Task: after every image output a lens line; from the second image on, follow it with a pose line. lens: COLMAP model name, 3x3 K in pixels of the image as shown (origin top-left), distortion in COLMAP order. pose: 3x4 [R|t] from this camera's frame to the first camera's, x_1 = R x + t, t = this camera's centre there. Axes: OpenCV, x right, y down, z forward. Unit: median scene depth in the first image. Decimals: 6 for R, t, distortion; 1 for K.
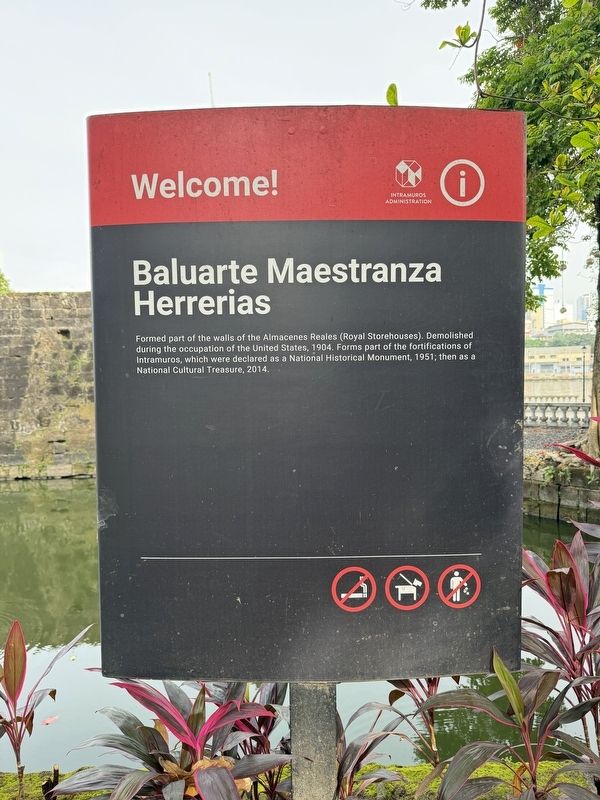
lens RADIAL K [[569.6, 0, 300.0], [0, 569.6, 400.0], [0, 0, 1]] dist [-0.031517, -0.000884]
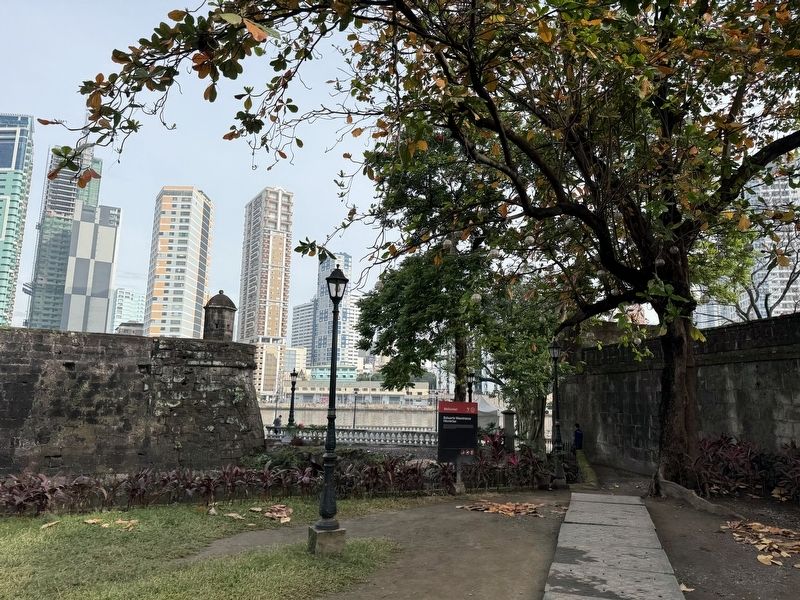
lens RADIAL K [[569.6, 0, 400.0], [0, 569.6, 300.0], [0, 0, 1]] dist [-0.031517, -0.000884]
pose [[0.906105, 0.110828, 0.408277, -0.284840], [-0.020149, 0.975286, -0.220026, -0.002527], [-0.422572, 0.191140, 0.885945, -0.415373]]
